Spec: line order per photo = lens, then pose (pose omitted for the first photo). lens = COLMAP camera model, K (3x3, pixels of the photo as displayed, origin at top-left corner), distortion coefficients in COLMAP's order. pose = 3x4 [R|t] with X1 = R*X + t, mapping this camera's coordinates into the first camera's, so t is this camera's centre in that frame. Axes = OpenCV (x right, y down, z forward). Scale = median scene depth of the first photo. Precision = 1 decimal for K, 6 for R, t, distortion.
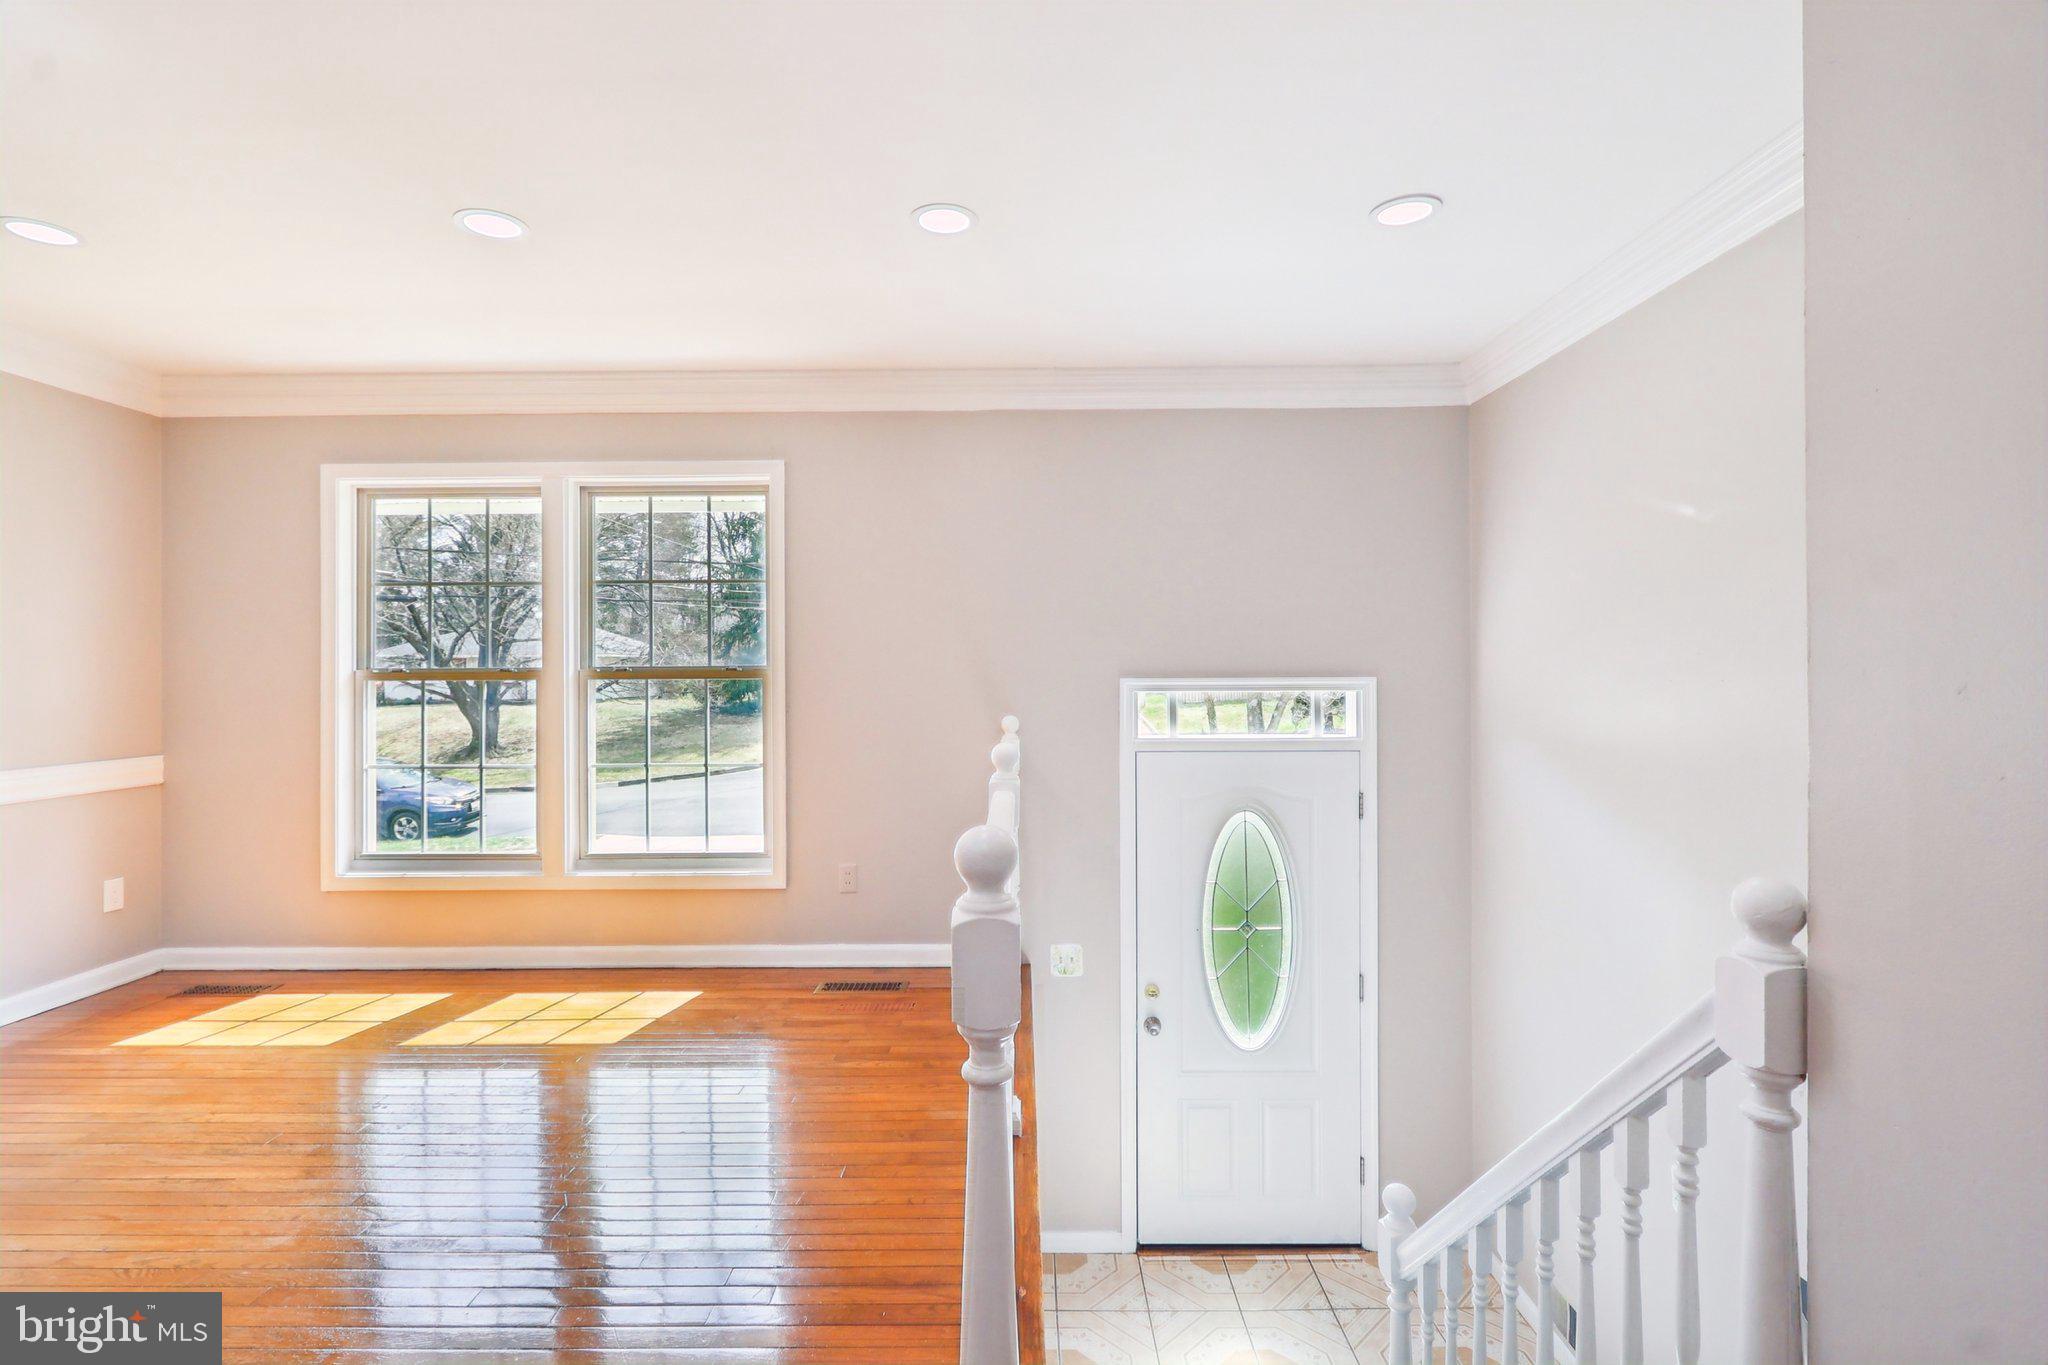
lens RADIAL K [[990.7, 0, 999.7], [0, 990.7, 655.0], [0, 0, 1]] dist [0.000034, -0.000029]
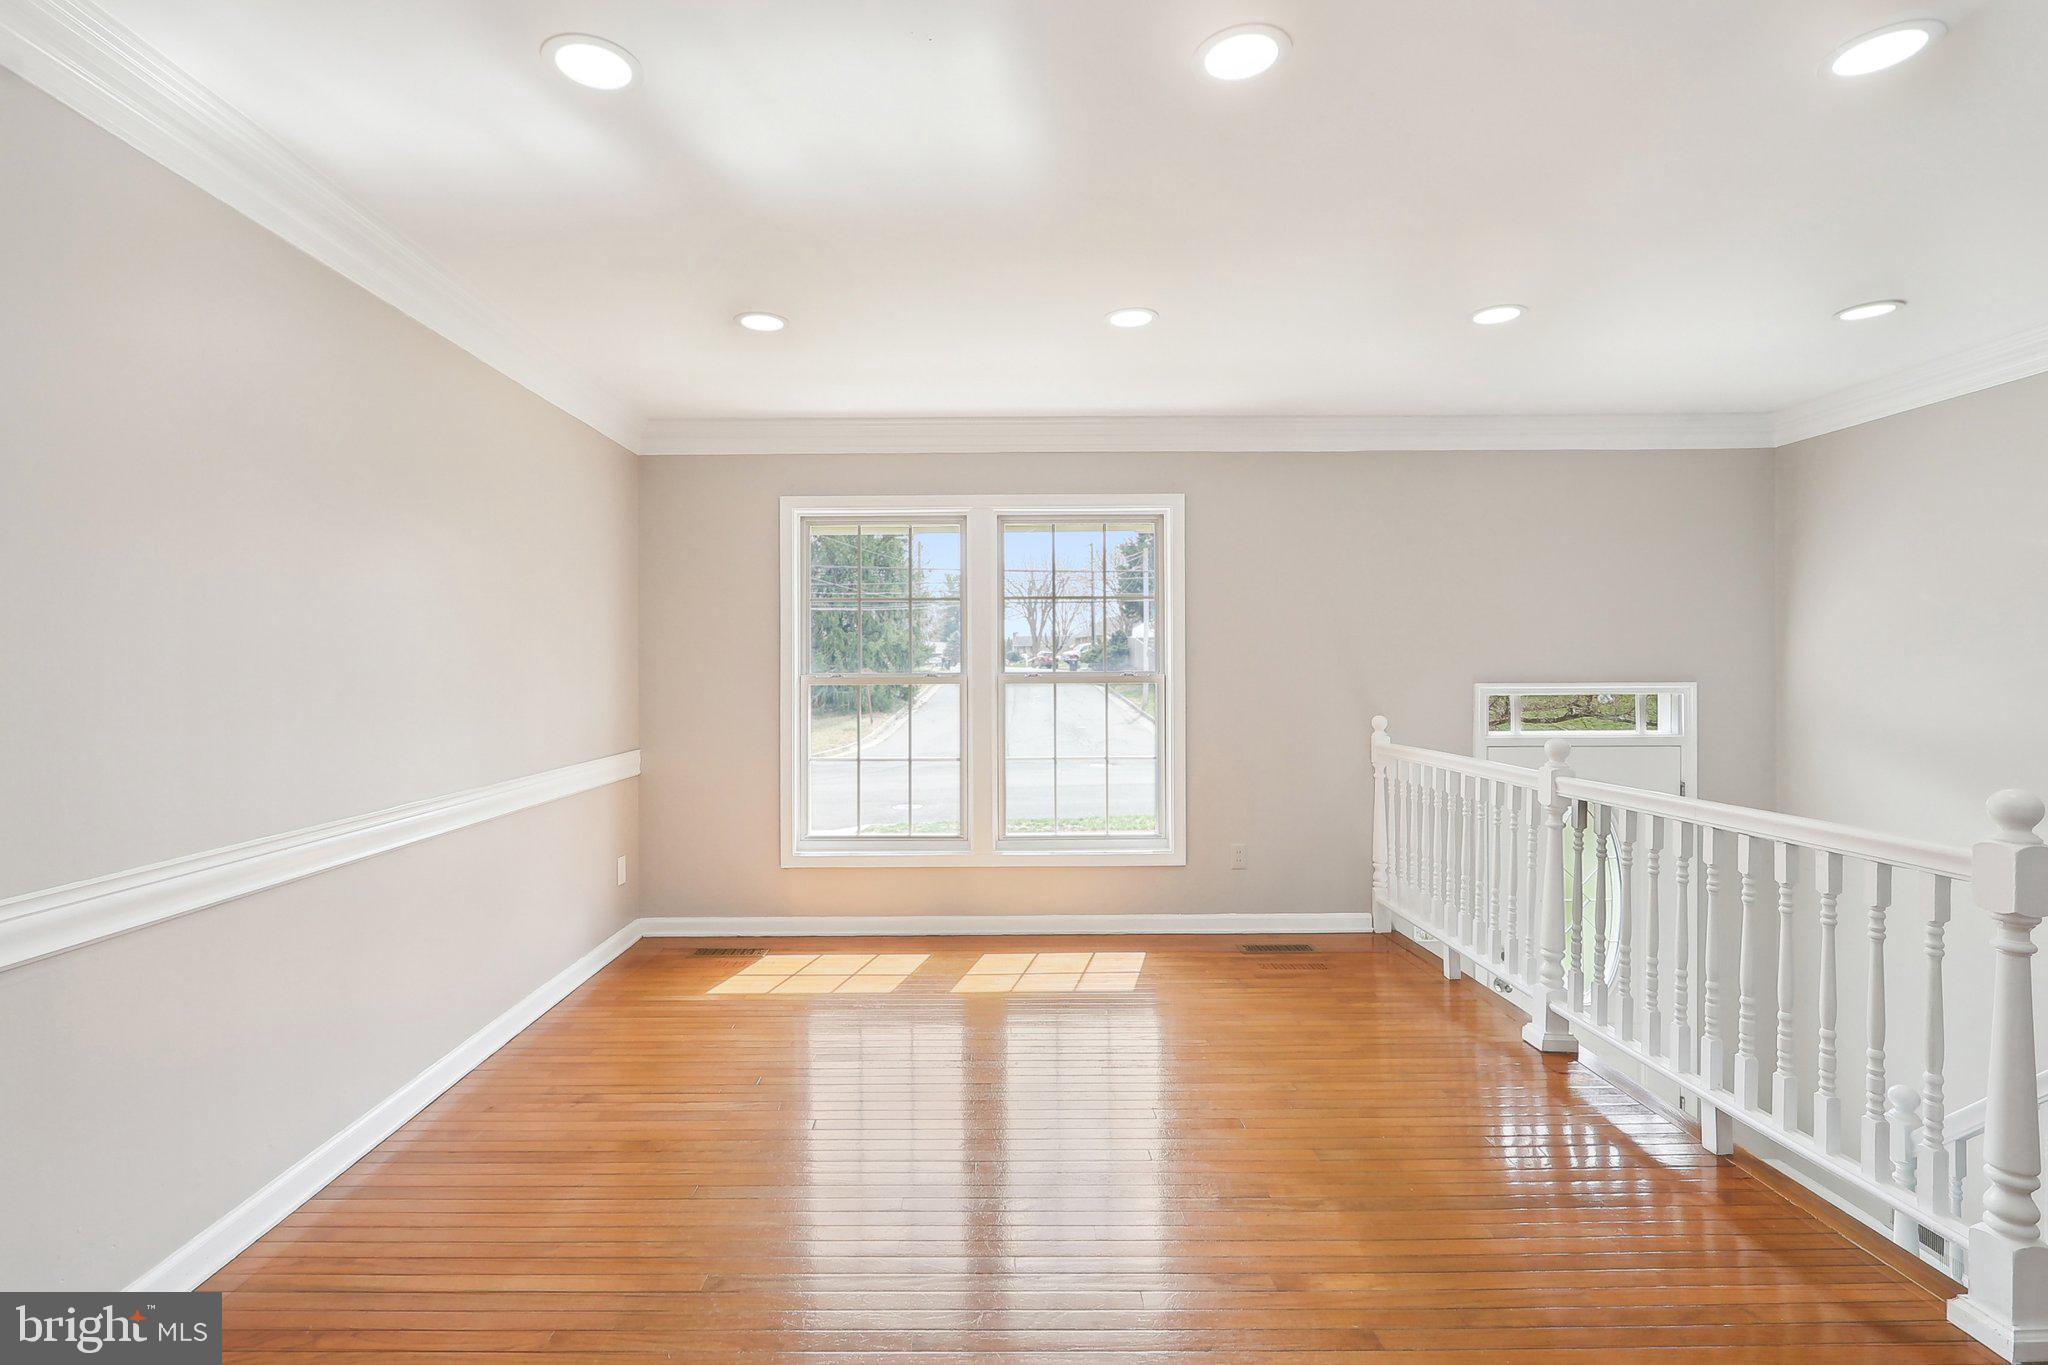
lens RADIAL K [[990.7, 0, 999.7], [0, 990.7, 655.0], [0, 0, 1]] dist [0.000034, -0.000029]
pose [[0.999975, 0.000593, 0.007090, -0.444788], [-0.000595, 1.000000, 0.000282, -0.009653], [-0.007090, -0.000286, 0.999975, -0.152020]]
